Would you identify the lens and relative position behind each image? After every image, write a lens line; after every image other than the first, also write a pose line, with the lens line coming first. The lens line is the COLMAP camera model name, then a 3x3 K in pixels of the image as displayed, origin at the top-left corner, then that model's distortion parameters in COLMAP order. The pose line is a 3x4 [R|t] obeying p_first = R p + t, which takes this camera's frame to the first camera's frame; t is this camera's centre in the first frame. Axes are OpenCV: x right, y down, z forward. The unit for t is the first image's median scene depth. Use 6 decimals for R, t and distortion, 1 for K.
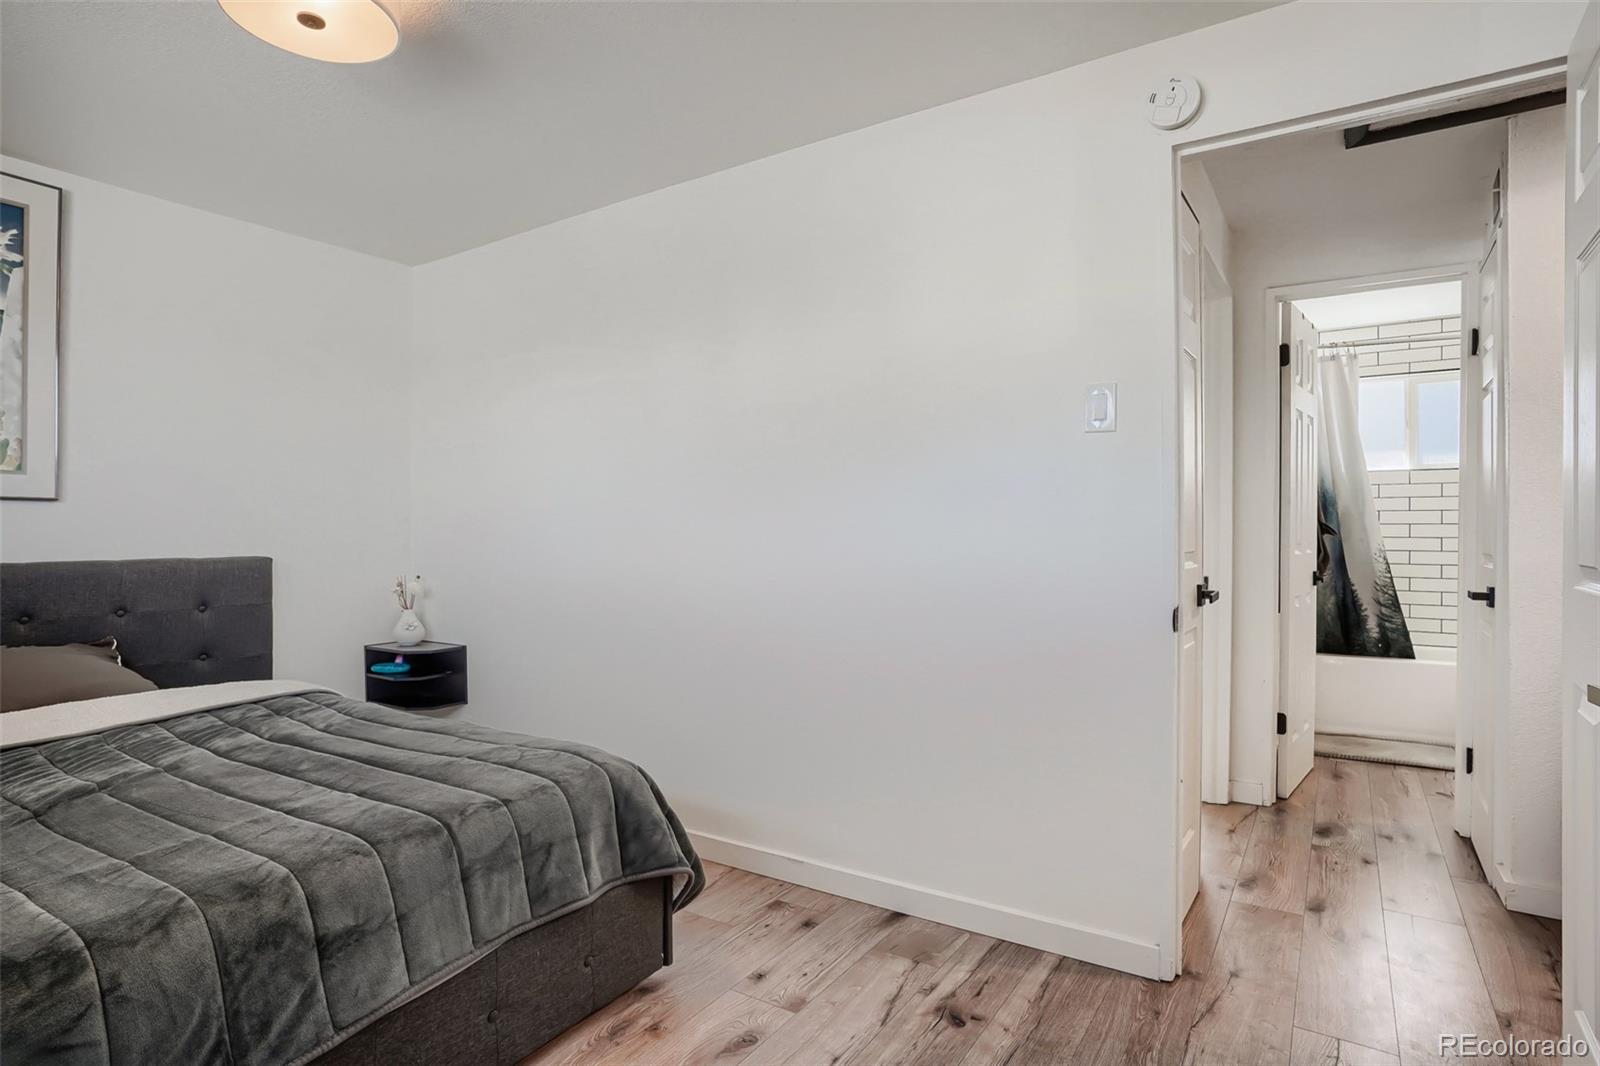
lens RADIAL K [[868.6, 0, 793.7], [0, 868.6, 532.6], [0, 0, 1]] dist [-0.016459, 0.002874]
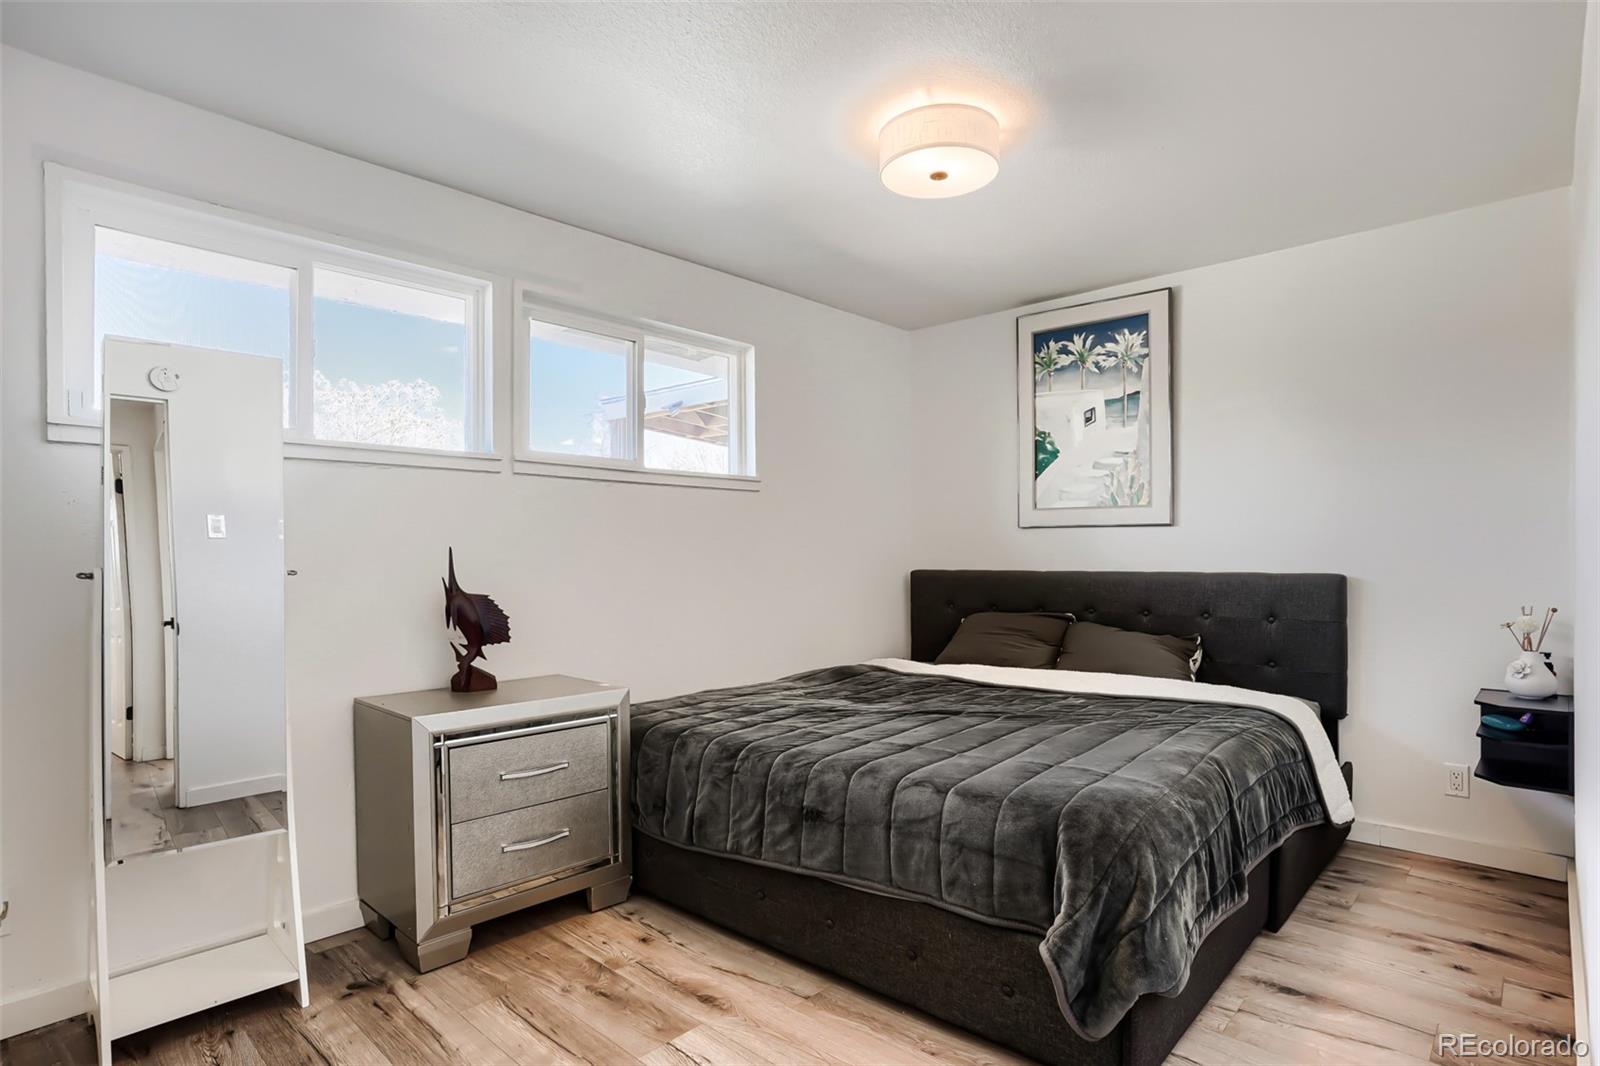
lens RADIAL K [[868.6, 0, 800.8], [0, 868.6, 543.9], [0, 0, 1]] dist [-0.016459, 0.002874]
pose [[-0.191322, -0.004808, -0.981515, 0.555701], [-0.001720, 0.999988, -0.004563, -0.001788], [0.981526, 0.000816, -0.191328, 0.701560]]
